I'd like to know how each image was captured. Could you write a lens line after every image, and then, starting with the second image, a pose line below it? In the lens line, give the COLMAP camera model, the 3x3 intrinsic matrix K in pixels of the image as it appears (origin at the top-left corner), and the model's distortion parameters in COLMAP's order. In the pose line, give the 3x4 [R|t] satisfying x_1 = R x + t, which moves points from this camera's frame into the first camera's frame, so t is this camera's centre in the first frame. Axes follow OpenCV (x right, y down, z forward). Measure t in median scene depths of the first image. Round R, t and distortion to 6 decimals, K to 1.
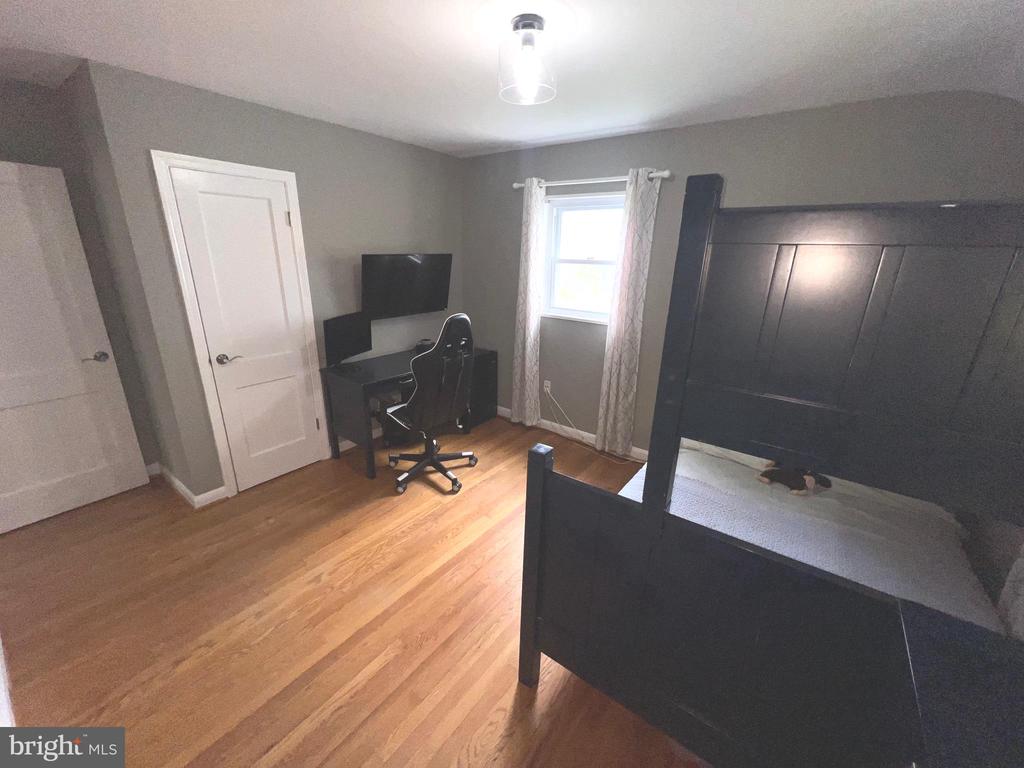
lens RADIAL K [[407.6, 0, 512.0], [0, 407.6, 384.0], [0, 0, 1]] dist [-0.001214, -0.000571]
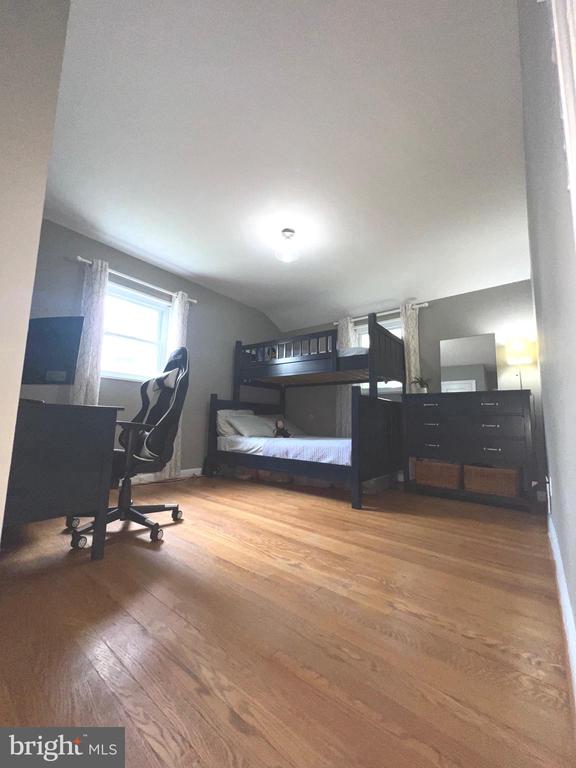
lens RADIAL K [[305.7, 0, 288.0], [0, 305.7, 384.0], [0, 0, 1]] dist [-0.001214, -0.000571]
pose [[0.041186, 0.095000, 0.994625, -1.335123], [0.288112, 0.952056, -0.102865, 0.153281], [-0.956711, 0.290800, 0.011840, 0.957770]]
